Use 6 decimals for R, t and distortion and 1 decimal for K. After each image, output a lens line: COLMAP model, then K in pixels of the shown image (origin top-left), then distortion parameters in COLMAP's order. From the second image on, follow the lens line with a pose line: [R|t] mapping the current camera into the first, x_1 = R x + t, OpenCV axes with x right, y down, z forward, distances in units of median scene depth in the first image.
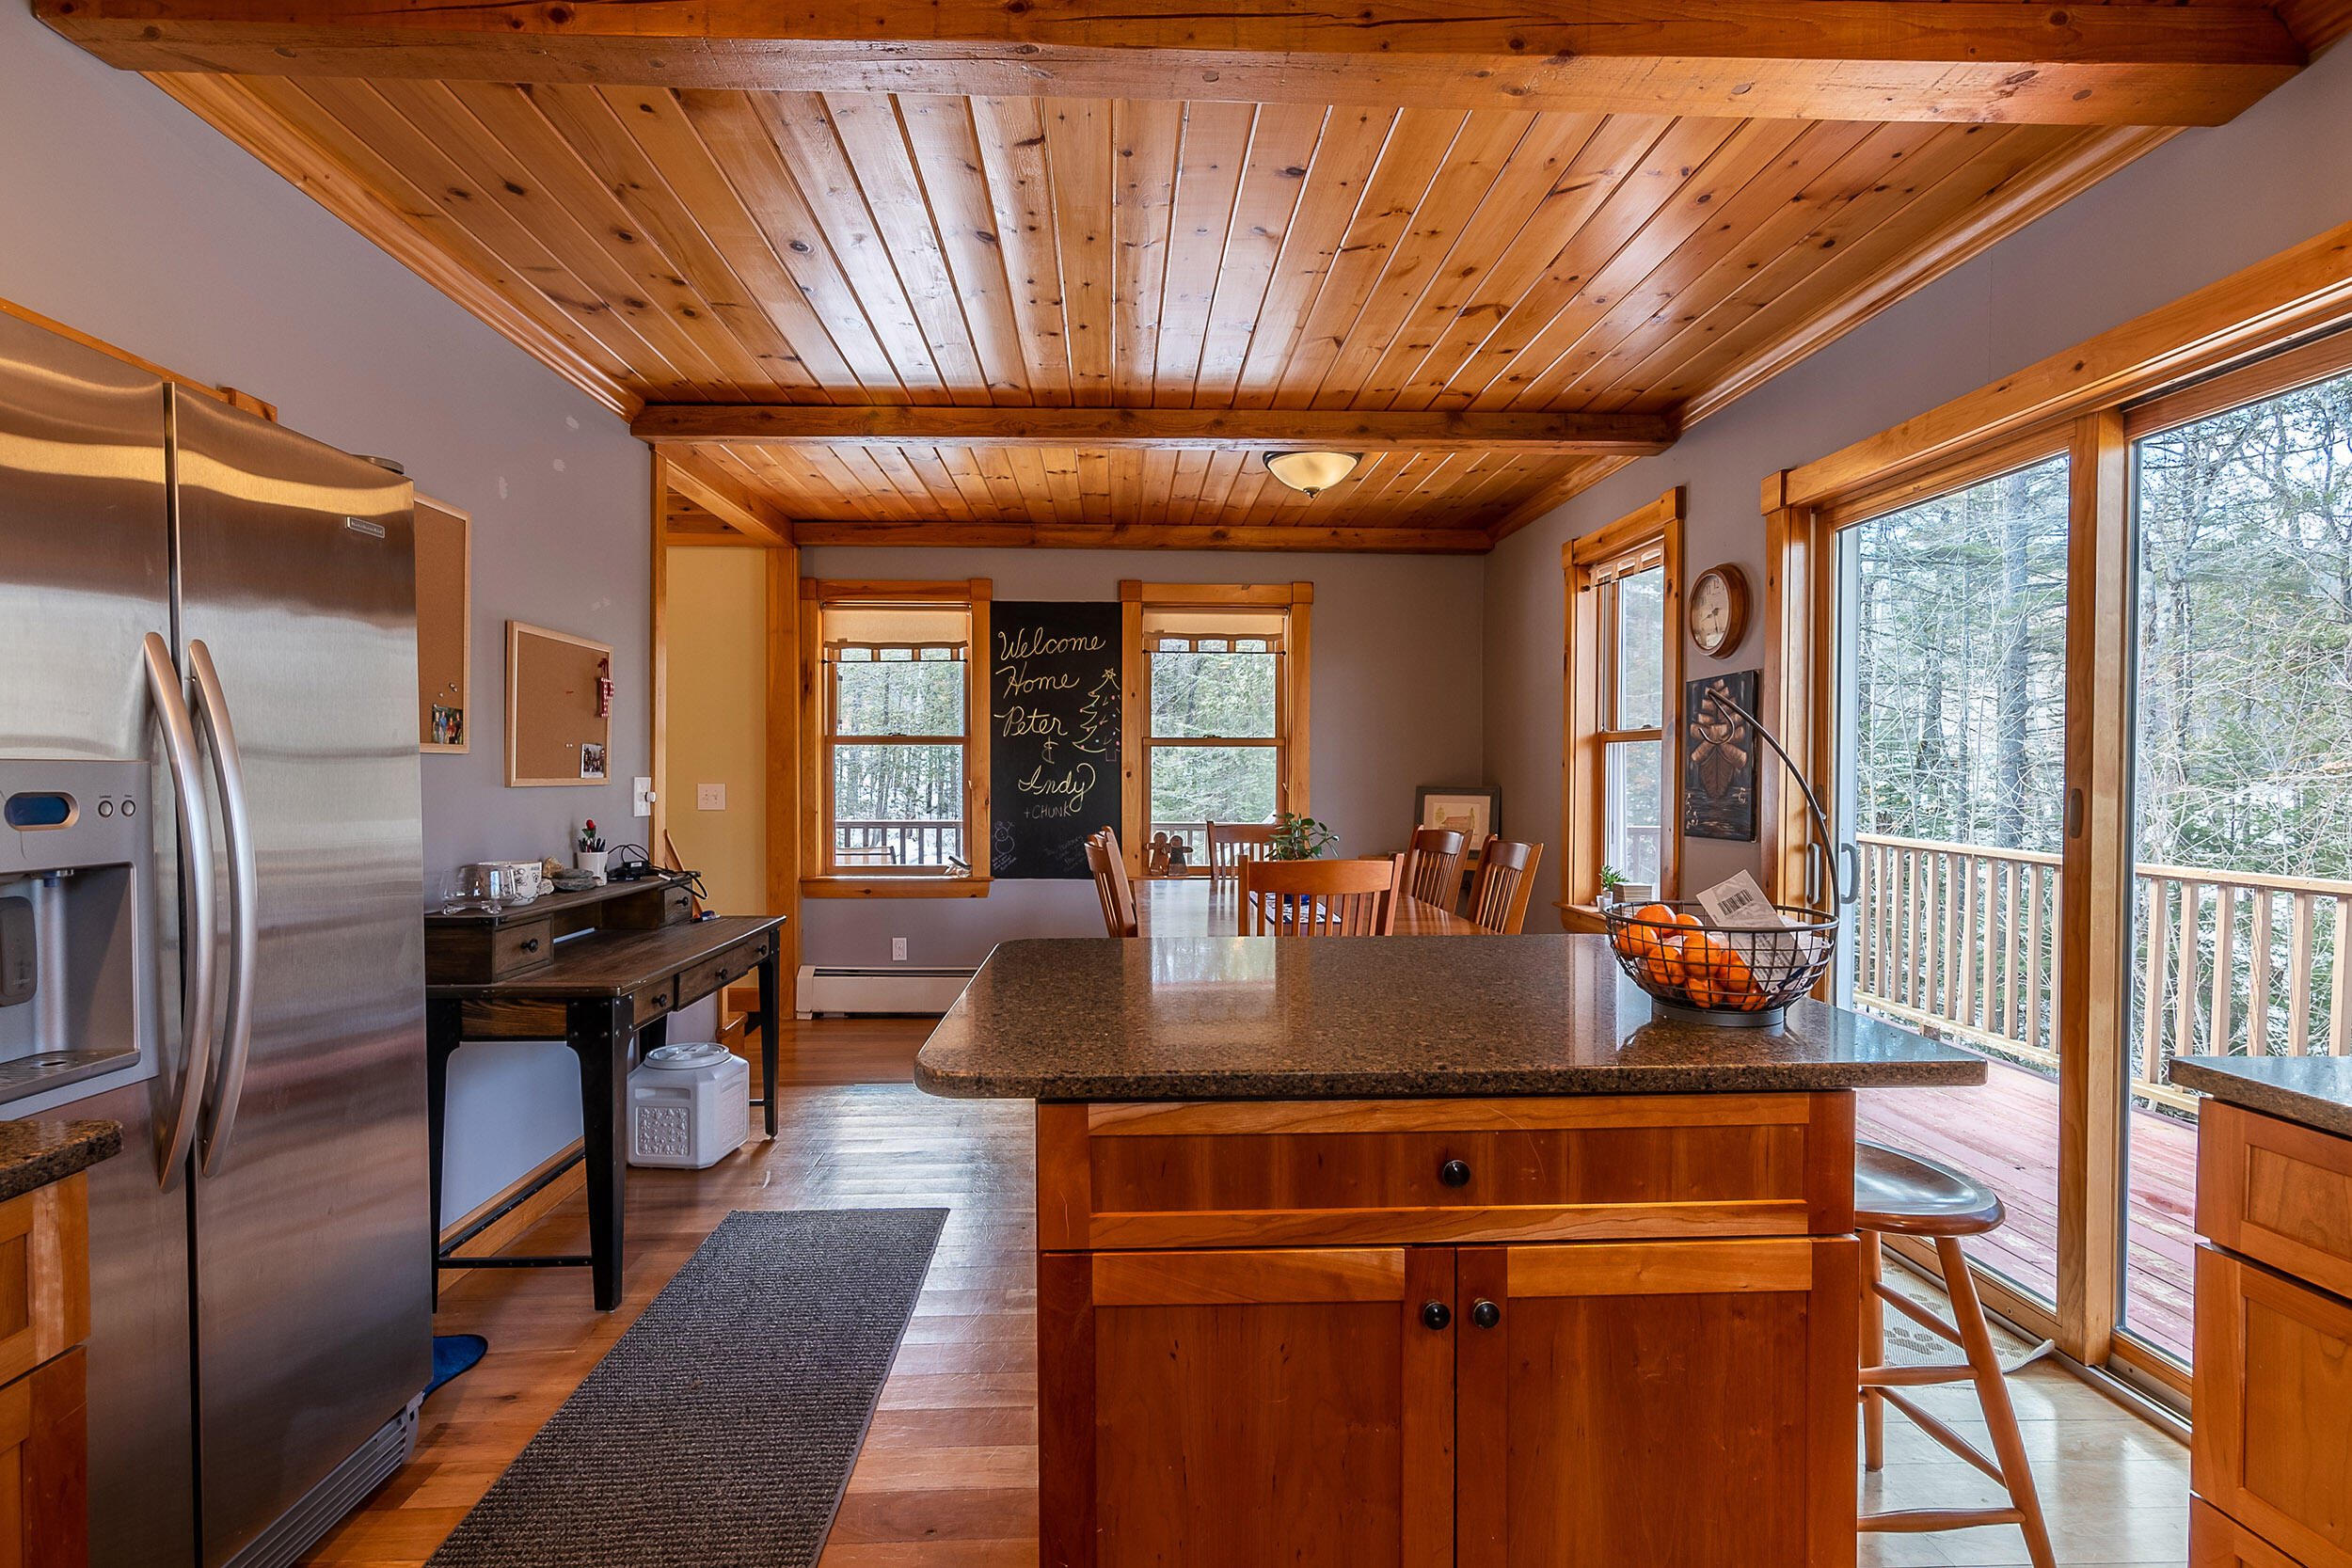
lens RADIAL K [[1134.6, 0, 1162.9], [0, 1134.6, 792.1], [0, 0, 1]] dist [0.003320, 0.000816]
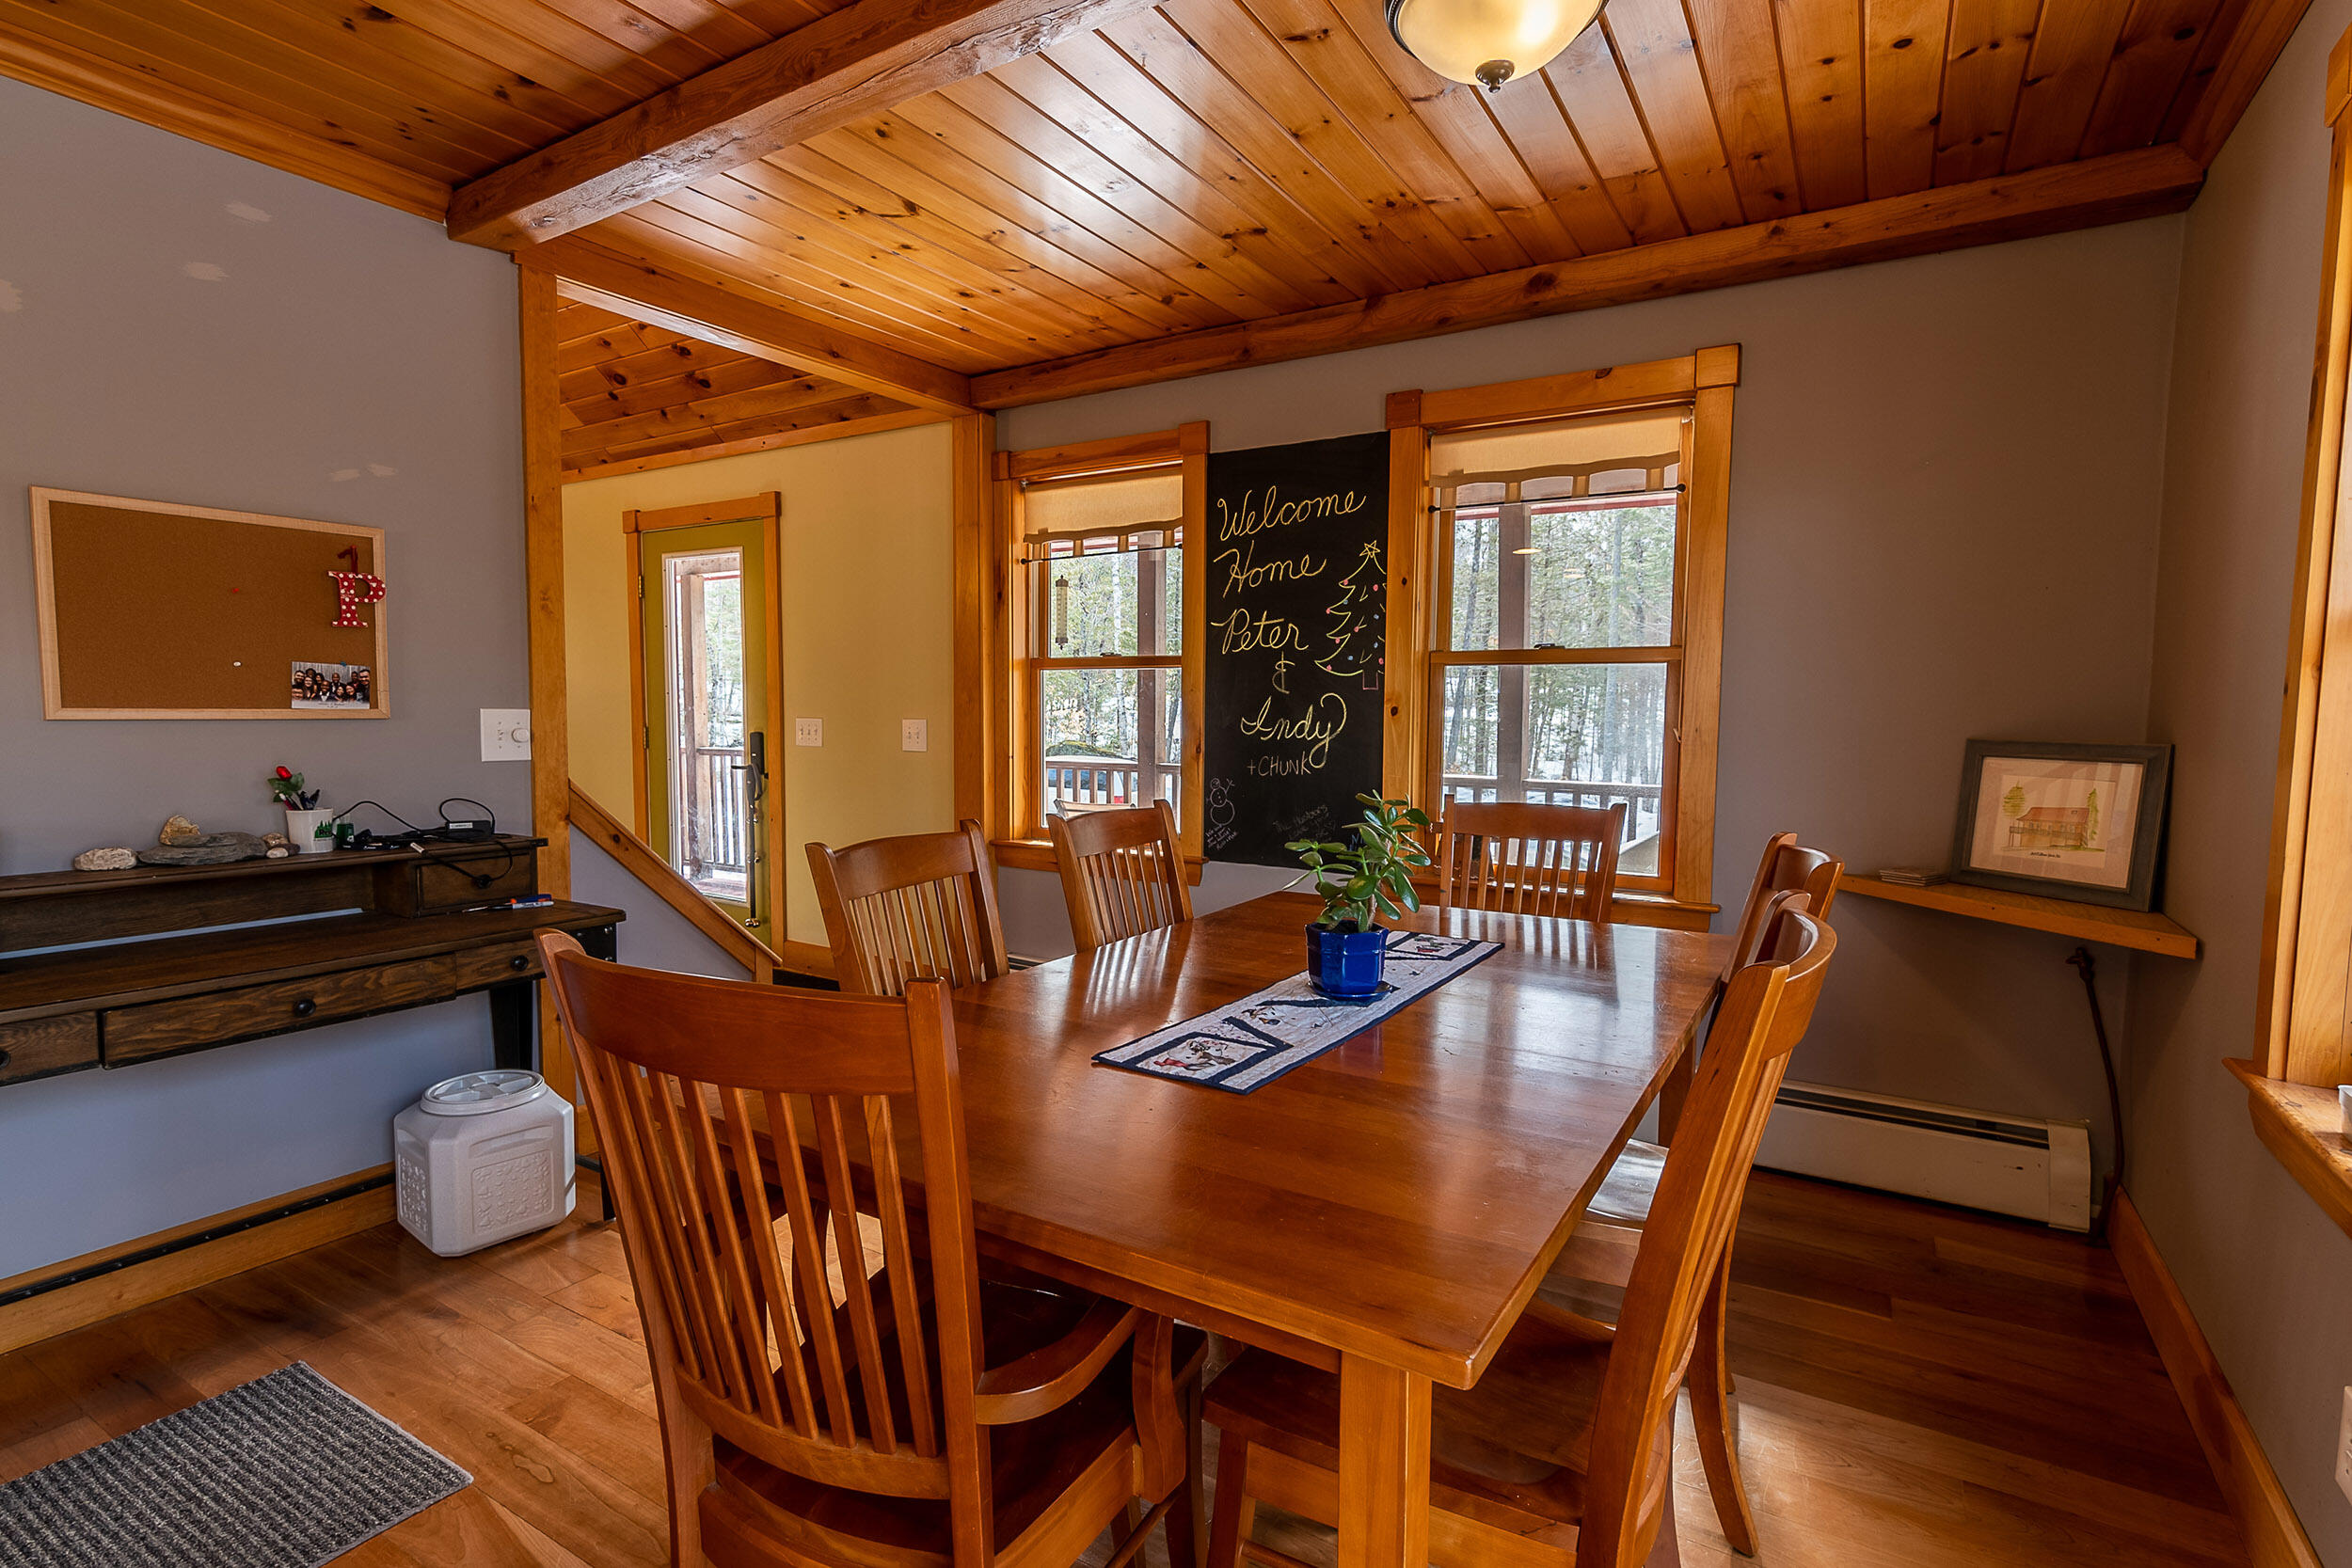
lens RADIAL K [[1134.6, 0, 1162.9], [0, 1134.6, 792.1], [0, 0, 1]] dist [0.003320, 0.000816]
pose [[0.825127, 0.046345, -0.563043, 0.218040], [-0.014958, 0.998072, 0.060232, -0.006753], [0.564749, -0.041277, 0.824230, 0.414431]]
